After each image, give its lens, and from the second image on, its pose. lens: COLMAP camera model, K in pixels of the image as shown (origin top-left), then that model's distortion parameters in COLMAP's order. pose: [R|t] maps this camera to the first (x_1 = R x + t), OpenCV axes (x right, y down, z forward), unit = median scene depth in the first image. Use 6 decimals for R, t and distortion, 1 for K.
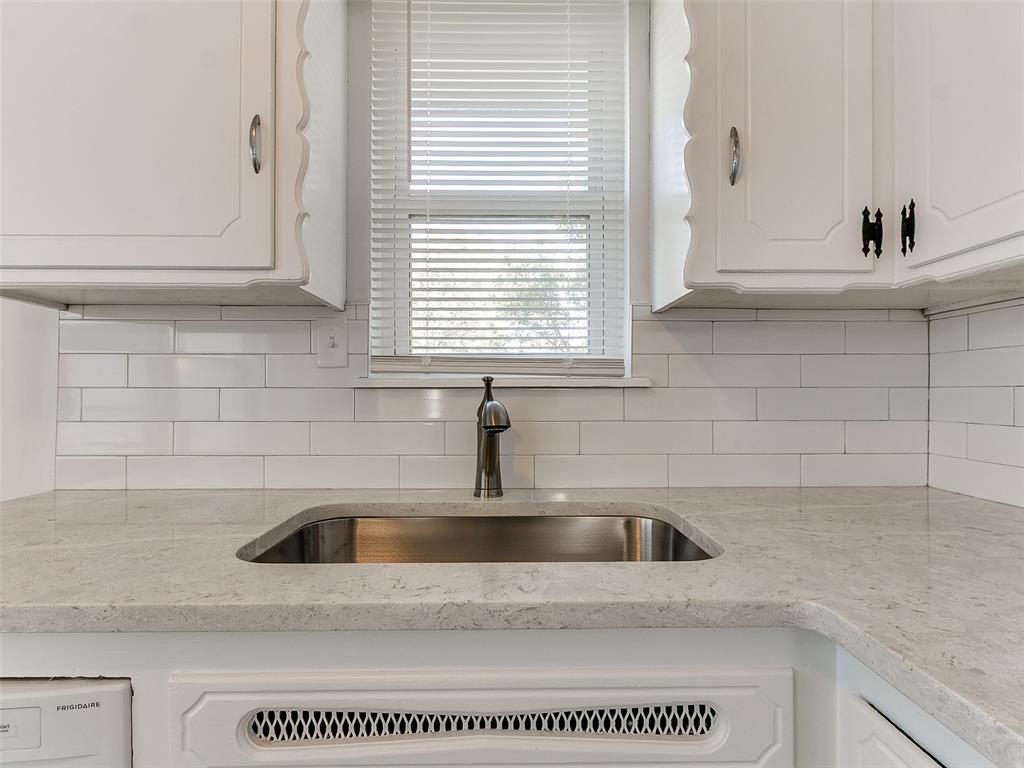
lens RADIAL K [[531.8, 0, 511.8], [0, 531.8, 393.9], [0, 0, 1]] dist [0.006837, -0.010554]
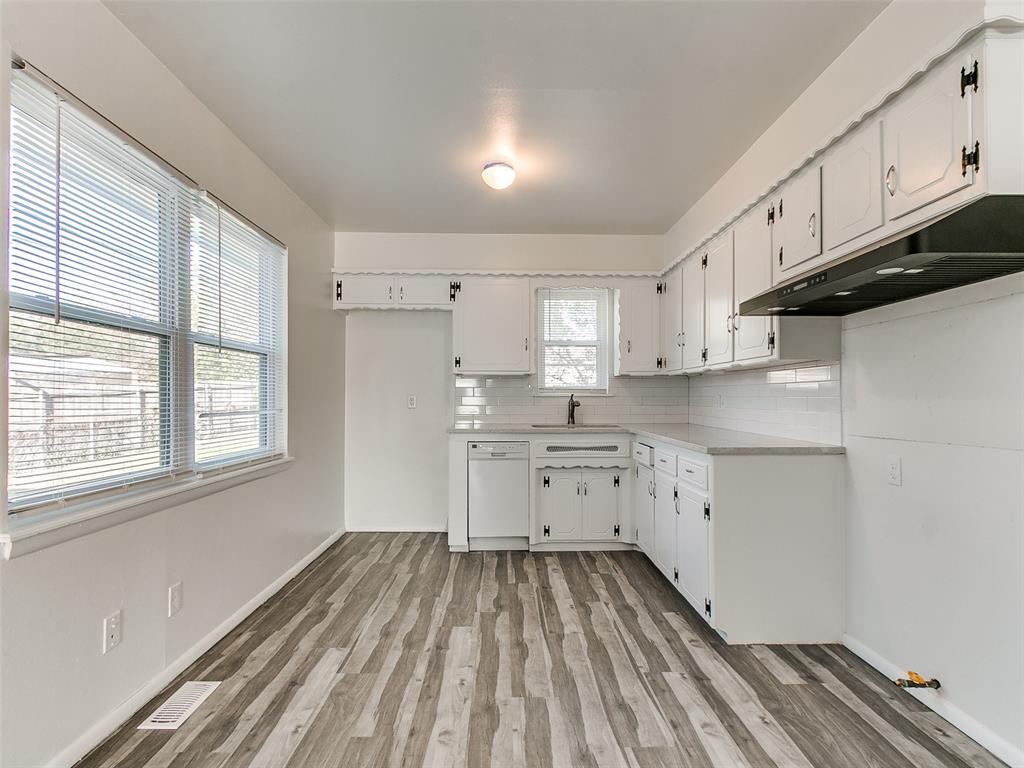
lens RADIAL K [[531.8, 0, 511.8], [0, 531.8, 393.9], [0, 0, 1]] dist [0.006837, -0.010554]
pose [[0.999974, 0.000012, 0.007194, -0.532906], [0.000054, 0.999959, -0.009100, 0.006056], [-0.007194, 0.009100, 0.999933, -3.029691]]
